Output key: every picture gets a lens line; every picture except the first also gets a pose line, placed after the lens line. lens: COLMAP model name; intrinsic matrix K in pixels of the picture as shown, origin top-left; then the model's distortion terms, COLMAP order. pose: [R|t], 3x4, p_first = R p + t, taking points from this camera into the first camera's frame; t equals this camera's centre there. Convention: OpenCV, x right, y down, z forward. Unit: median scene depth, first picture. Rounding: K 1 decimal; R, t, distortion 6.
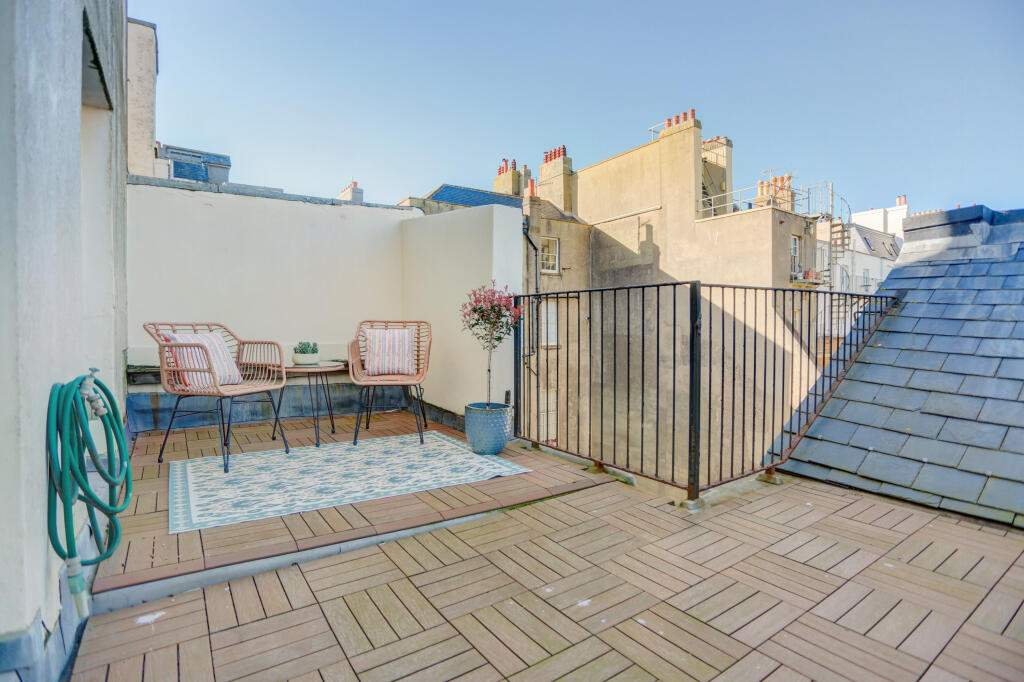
lens RADIAL K [[513.1, 0, 511.7], [0, 513.1, 338.3], [0, 0, 1]] dist [-0.014701, 0.011233]
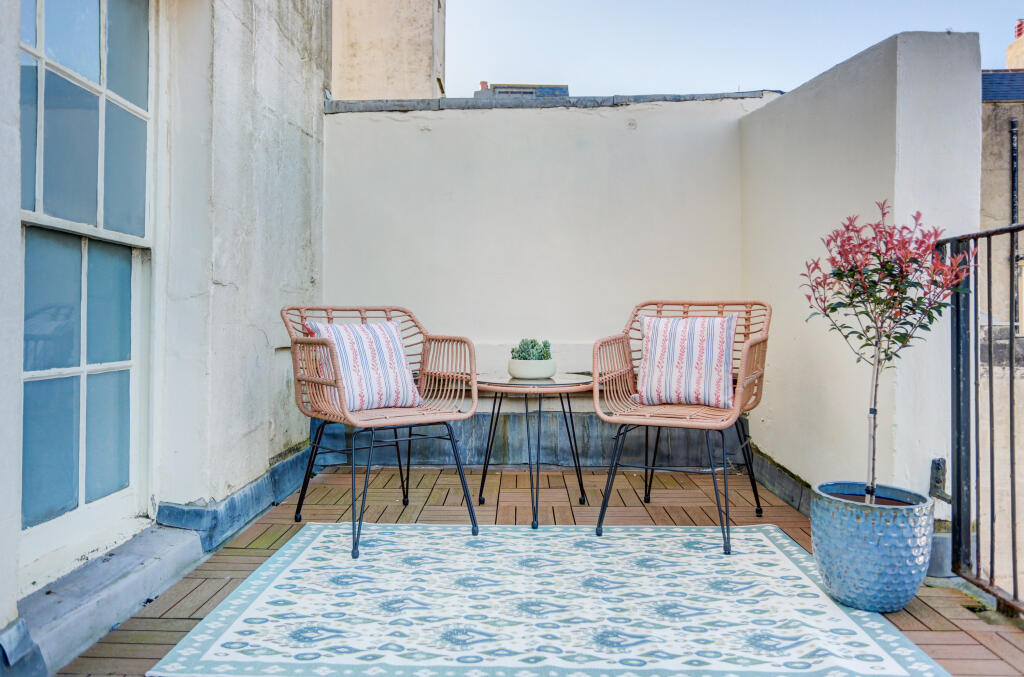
lens RADIAL K [[776.8, 0, 494.0], [0, 776.8, 313.4], [0, 0, 1]] dist [-0.015126, 0.020676]
pose [[0.811629, -0.004862, -0.584153, 0.079972], [-0.011732, 0.999628, -0.024621, 0.000010], [0.584056, 0.026837, 0.811270, 0.290599]]
